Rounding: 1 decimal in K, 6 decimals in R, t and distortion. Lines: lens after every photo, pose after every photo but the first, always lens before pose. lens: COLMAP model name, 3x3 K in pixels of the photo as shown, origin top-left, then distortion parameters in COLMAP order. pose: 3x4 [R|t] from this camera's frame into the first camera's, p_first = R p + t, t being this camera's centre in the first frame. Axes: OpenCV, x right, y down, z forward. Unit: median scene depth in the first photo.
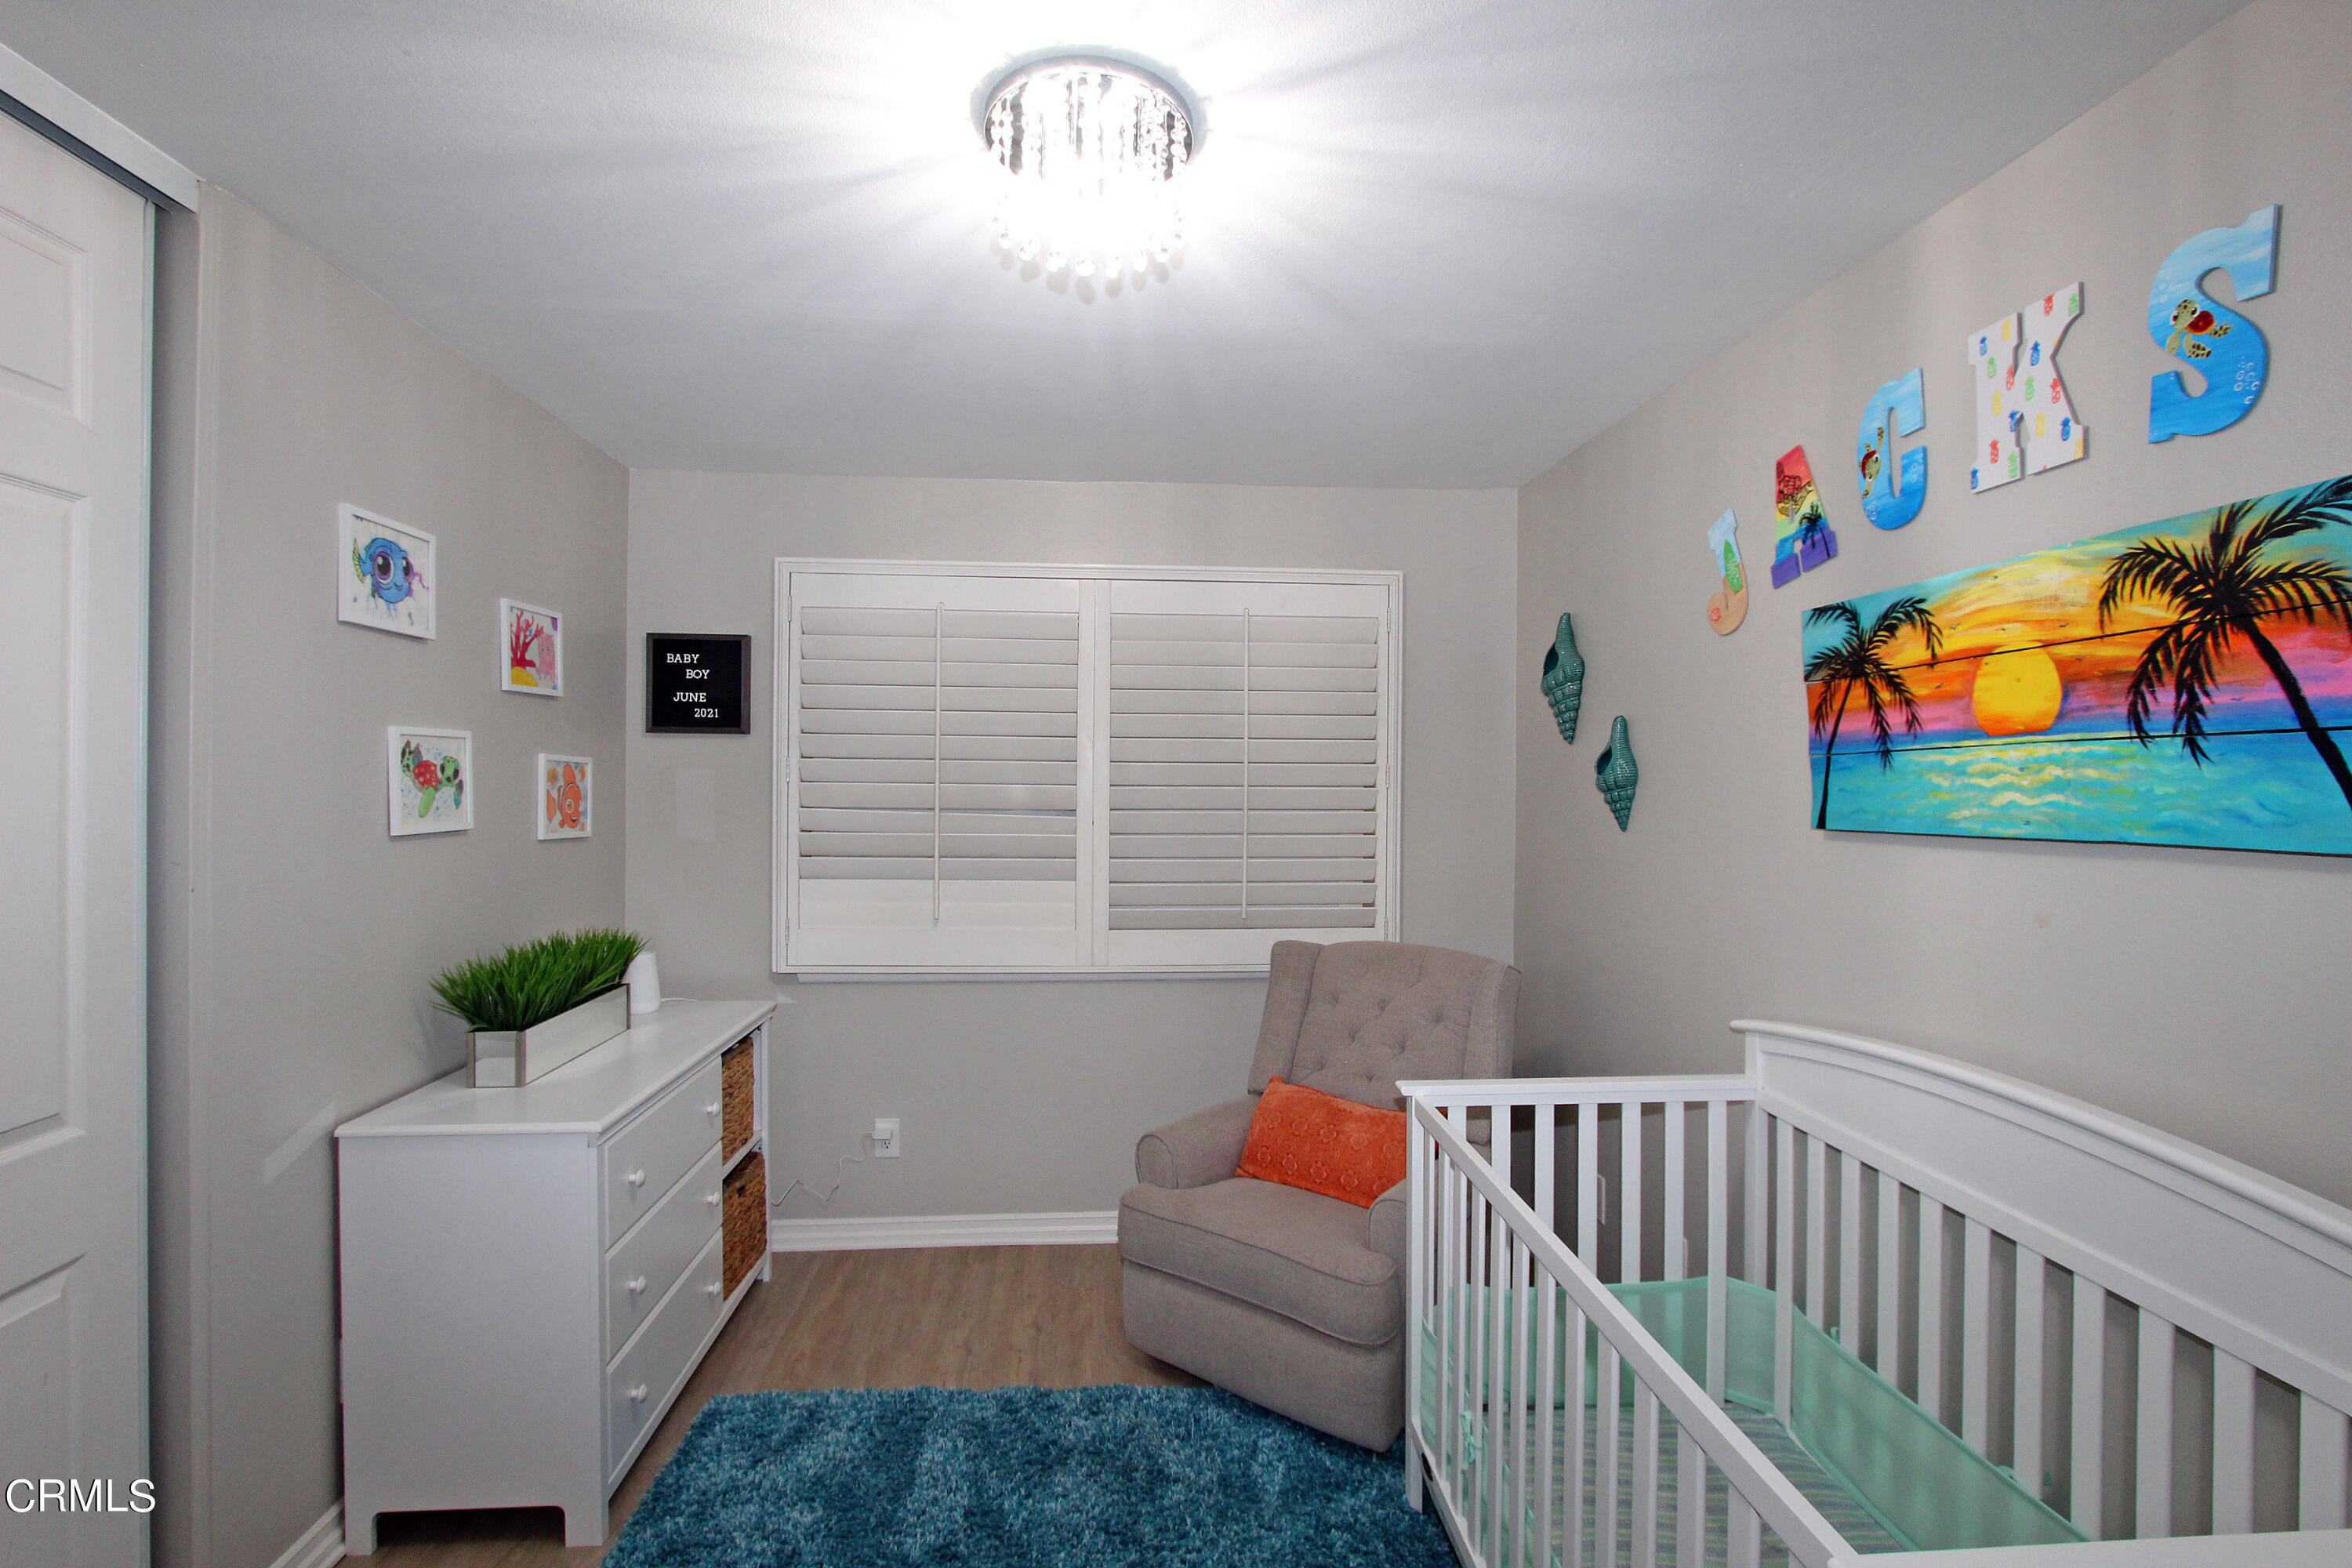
lens RADIAL K [[1085.5, 0, 1172.1], [0, 1085.5, 780.4], [0, 0, 1]] dist [-0.022685, 0.004747]
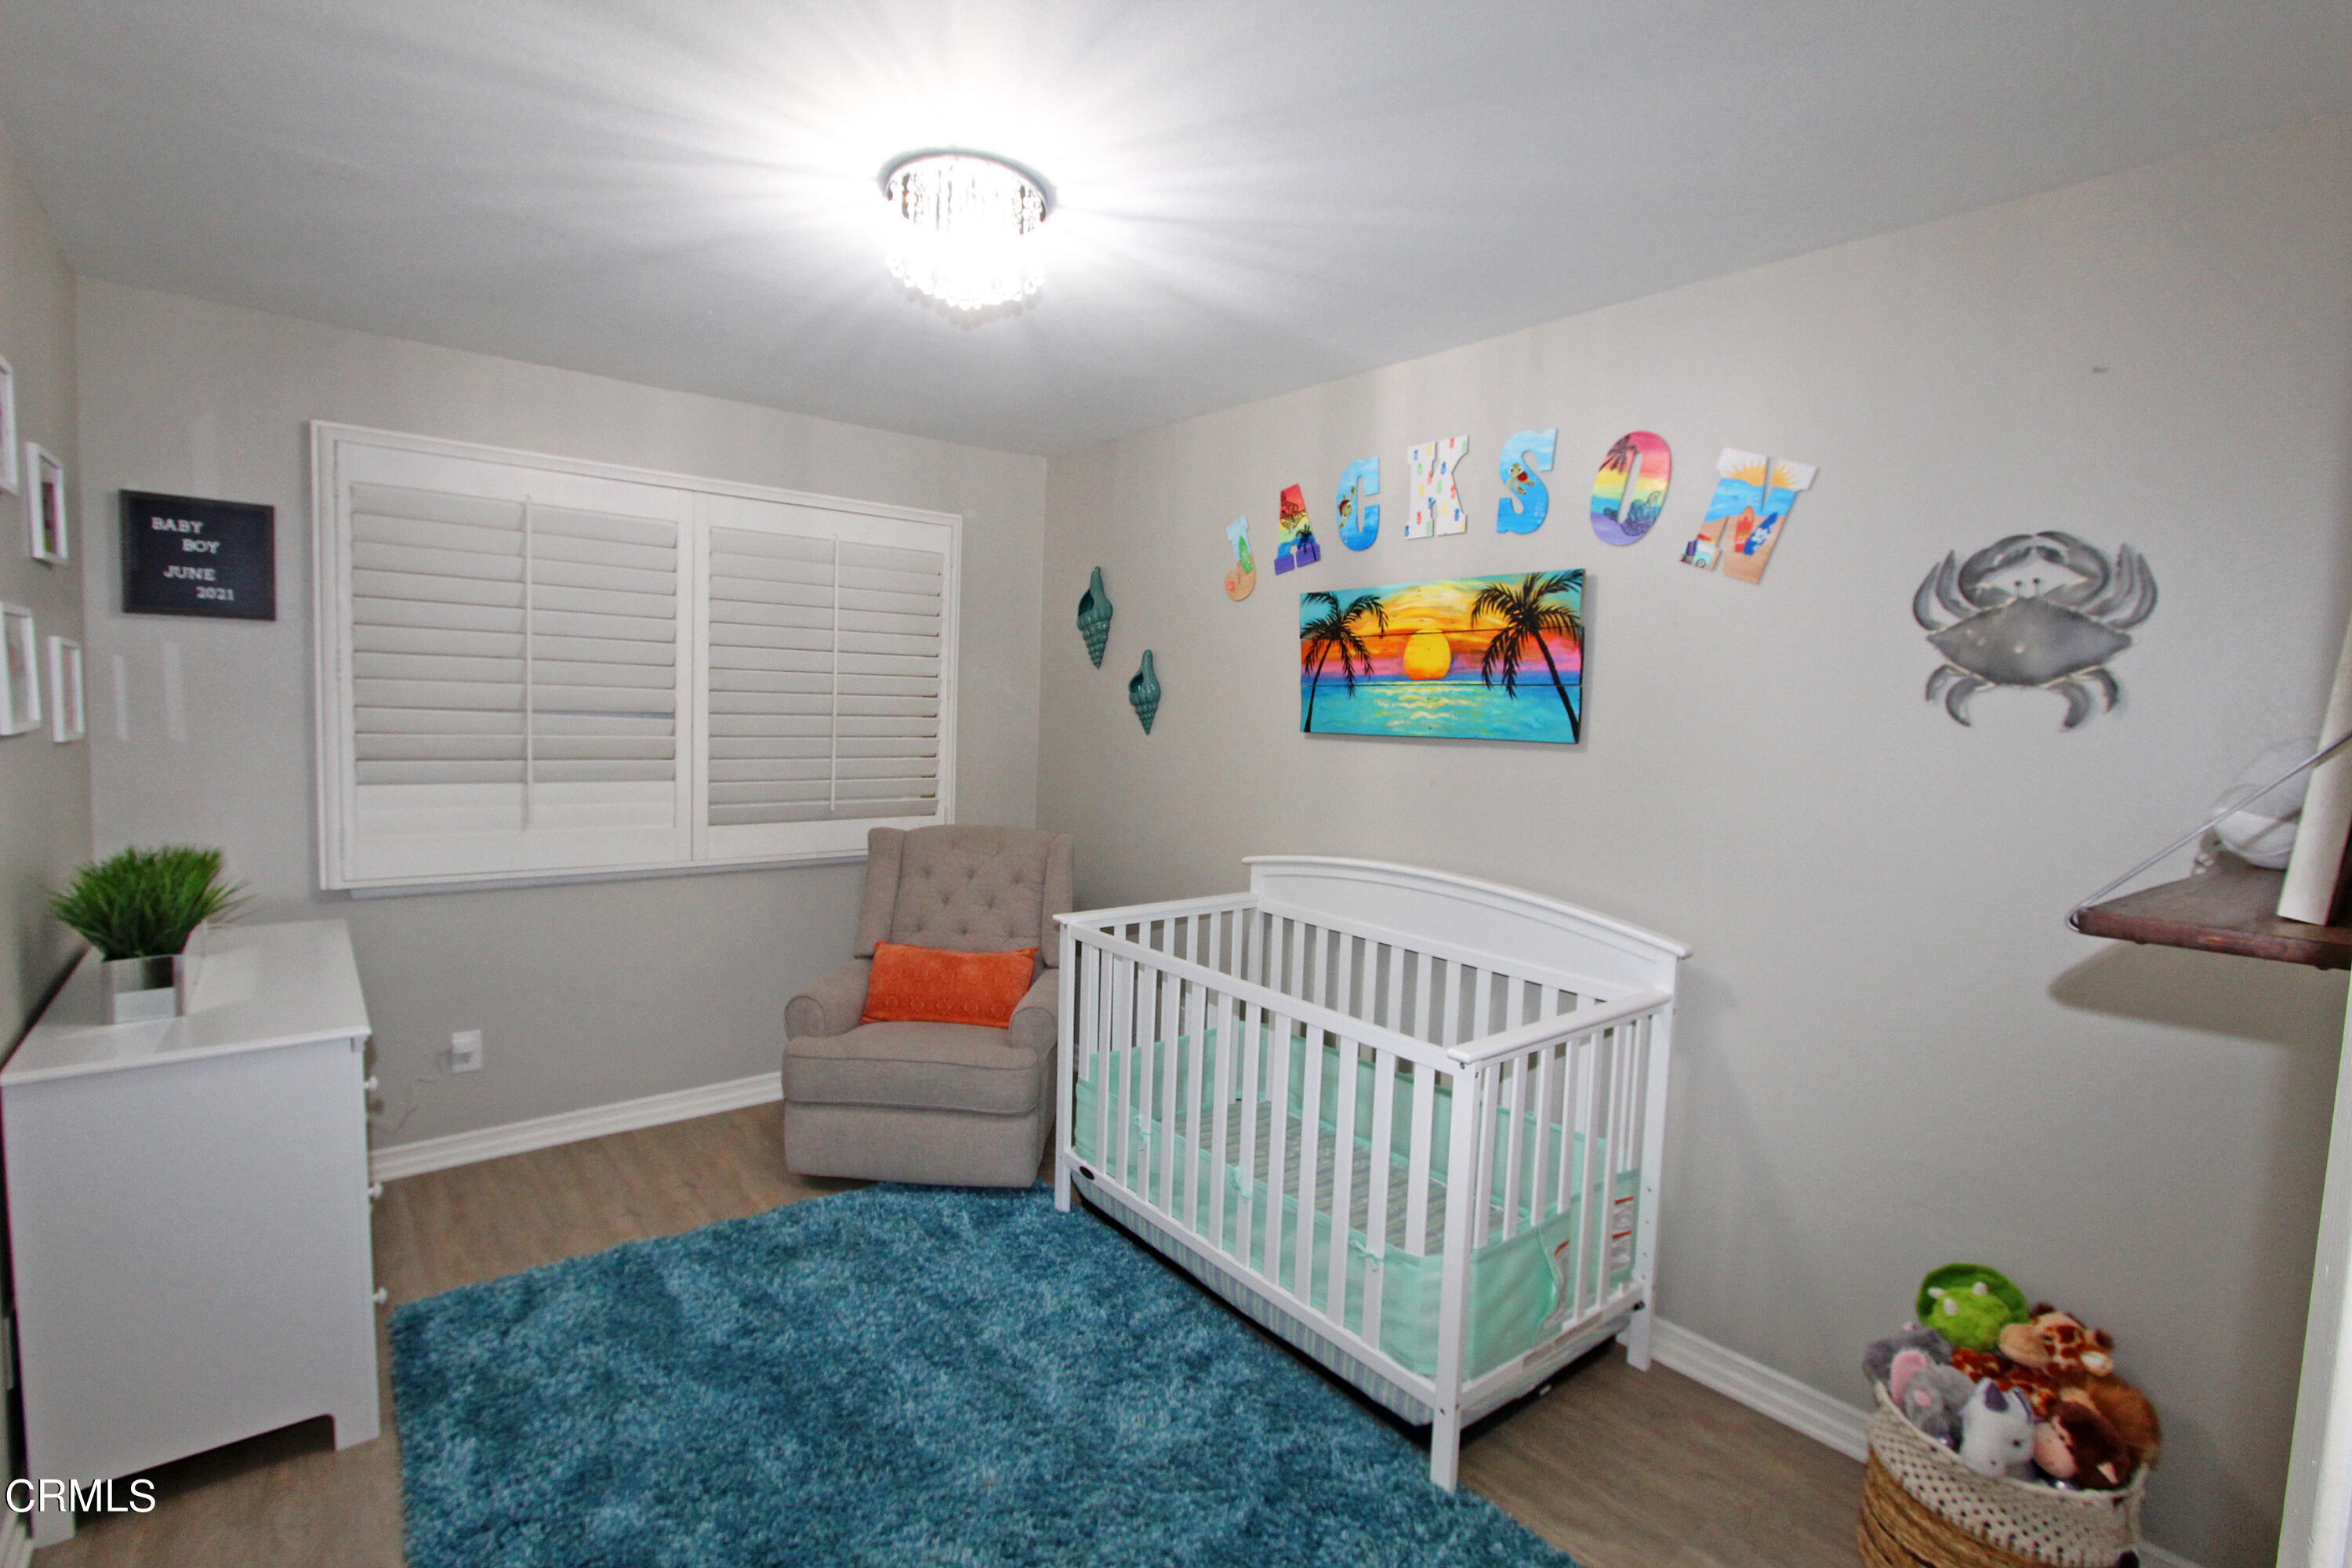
lens RADIAL K [[1085.5, 0, 1172.1], [0, 1085.5, 780.4], [0, 0, 1]] dist [-0.022685, 0.004747]
pose [[0.817288, -0.021718, 0.575820, -0.467209], [-0.027124, 0.996732, 0.076092, -0.000614], [-0.575590, -0.077808, 0.814028, -0.195175]]
